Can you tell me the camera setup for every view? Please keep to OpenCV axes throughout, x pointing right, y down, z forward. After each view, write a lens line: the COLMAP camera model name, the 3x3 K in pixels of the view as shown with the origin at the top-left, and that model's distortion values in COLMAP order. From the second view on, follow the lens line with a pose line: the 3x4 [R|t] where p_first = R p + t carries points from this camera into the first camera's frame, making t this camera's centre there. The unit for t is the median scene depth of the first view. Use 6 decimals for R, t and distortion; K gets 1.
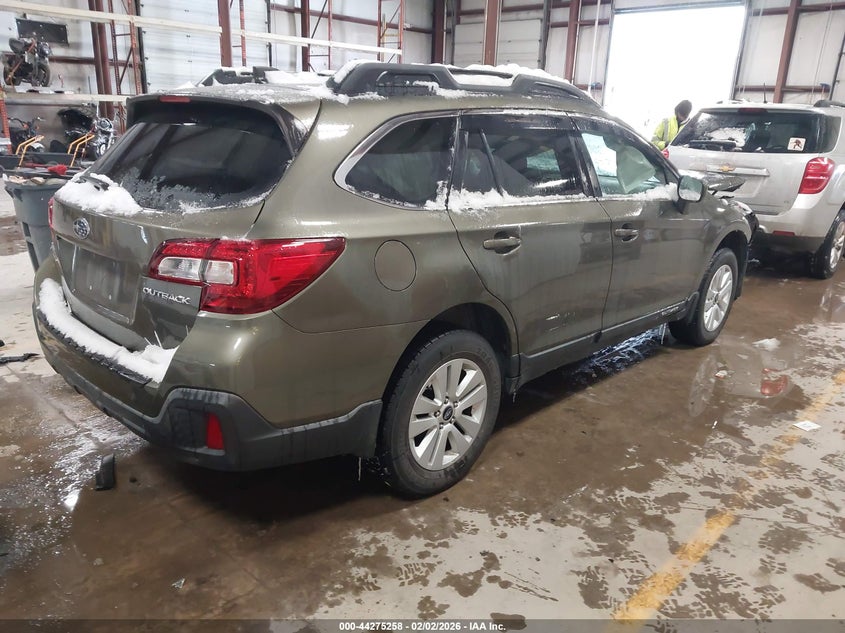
lens RADIAL K [[694.2, 0, 422.5], [0, 694.2, 316.5], [0, 0, 1]] dist [0.052340, -0.092060]
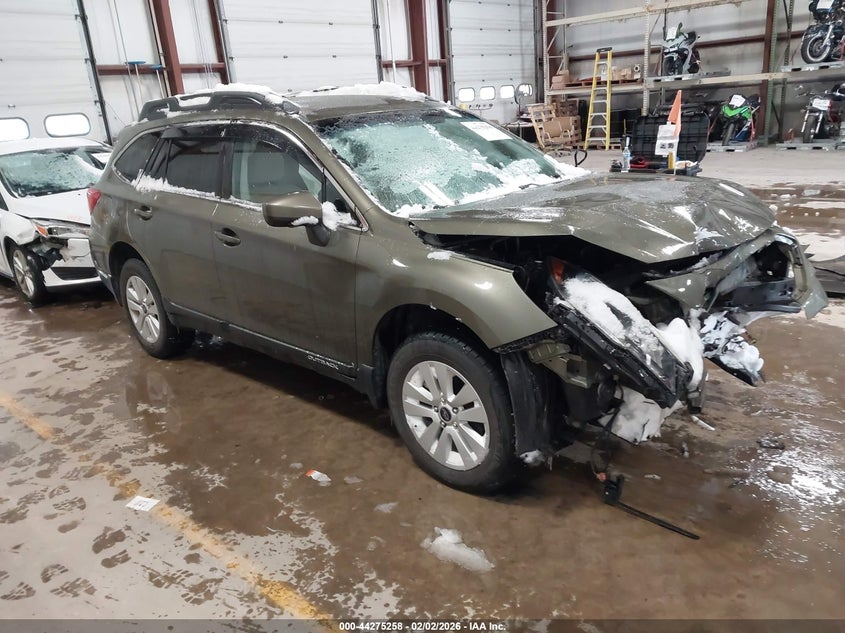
lens RADIAL K [[694.2, 0, 422.5], [0, 694.2, 316.5], [0, 0, 1]] dist [0.052340, -0.092060]
pose [[-0.032885, 0.272615, -0.961561, 1.542021], [-0.212524, 0.938172, 0.273252, -0.418051], [0.976602, 0.213341, 0.027086, 1.518403]]
